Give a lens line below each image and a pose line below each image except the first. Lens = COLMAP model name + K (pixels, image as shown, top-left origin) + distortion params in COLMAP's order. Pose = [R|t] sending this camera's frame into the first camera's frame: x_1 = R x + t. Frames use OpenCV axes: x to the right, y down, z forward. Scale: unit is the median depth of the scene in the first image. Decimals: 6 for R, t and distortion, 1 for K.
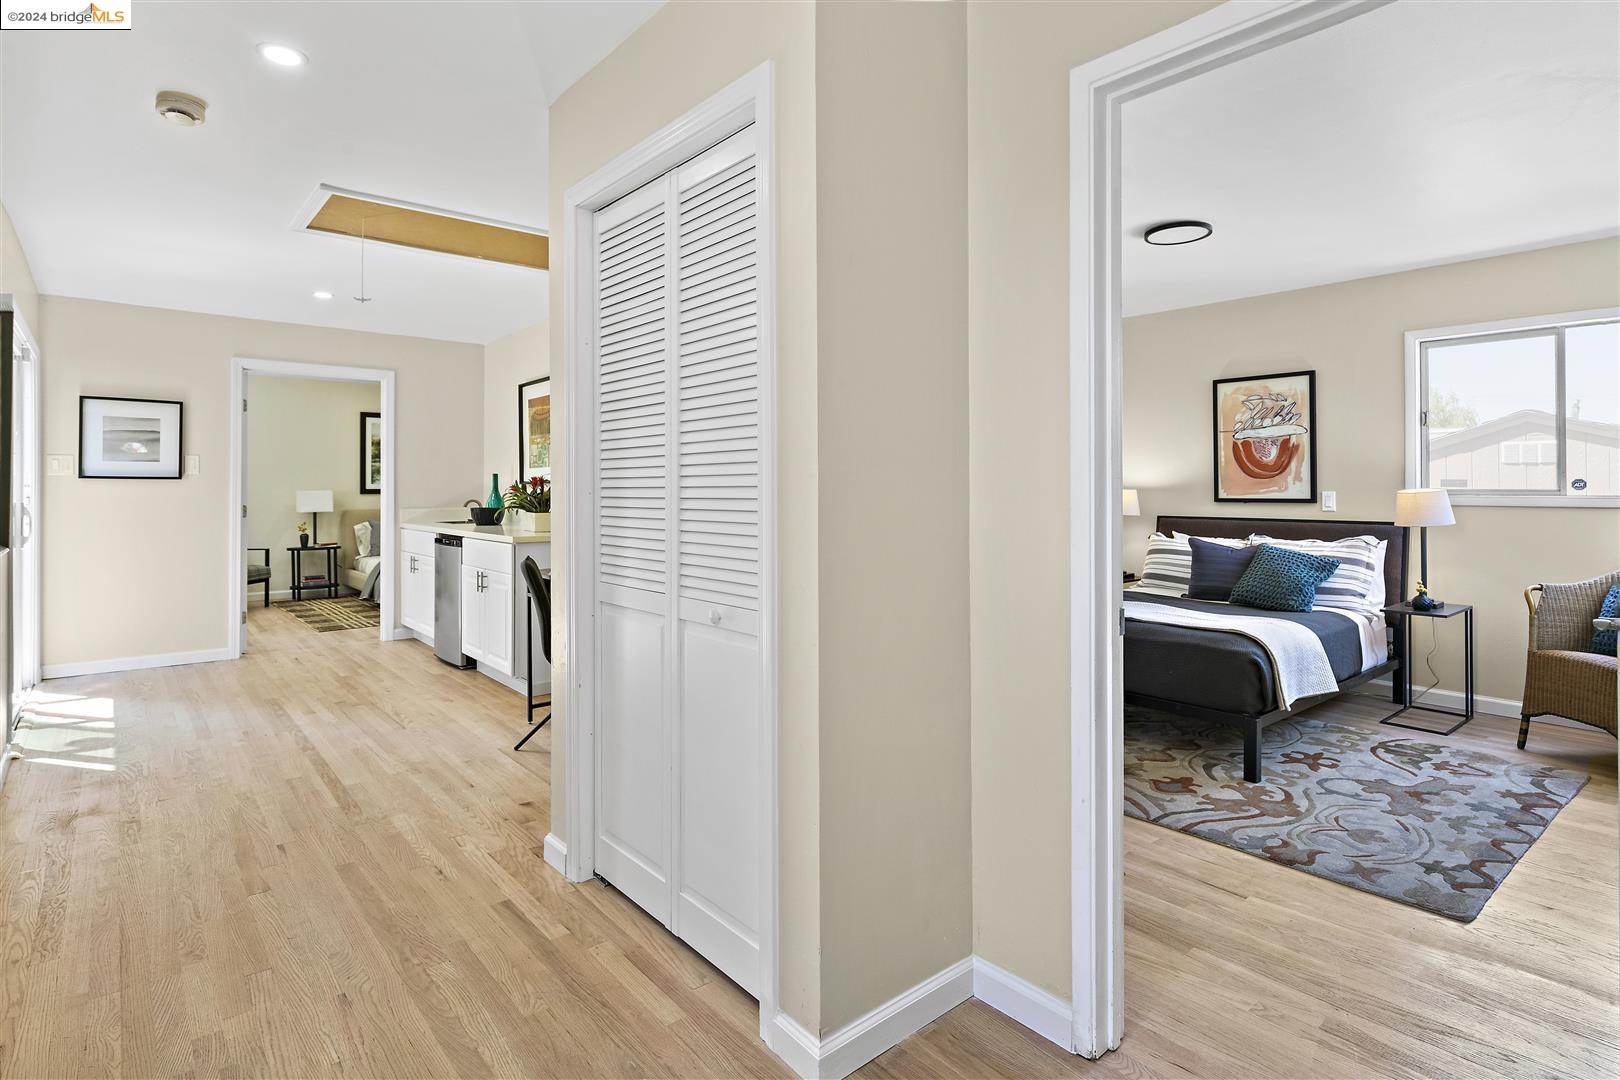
lens RADIAL K [[828.7, 0, 807.3], [0, 828.7, 486.3], [0, 0, 1]] dist [-0.002687, -0.000625]
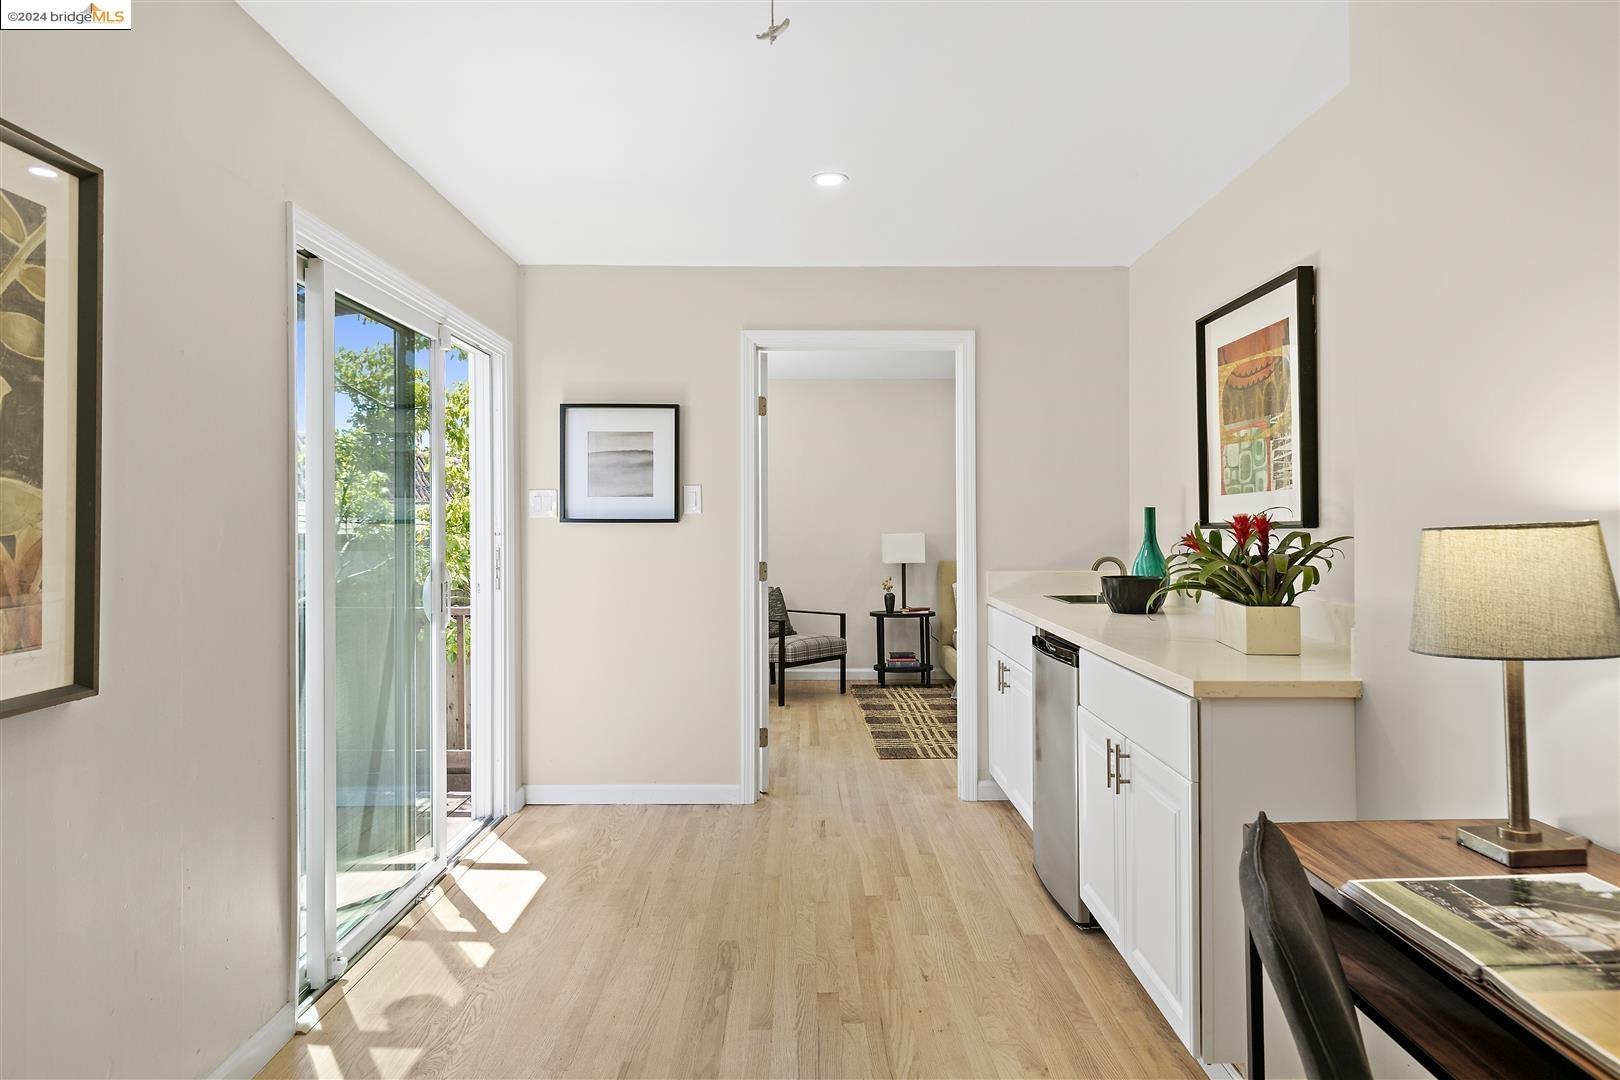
lens RADIAL K [[997.6, 0, 809.7], [0, 997.6, 514.3], [0, 0, 1]] dist [-0.023007, -0.000203]
pose [[0.768627, -0.007957, -0.639647, -0.155777], [0.004796, 0.999966, -0.006677, -0.008266], [0.639679, 0.002065, 0.768640, 0.421251]]
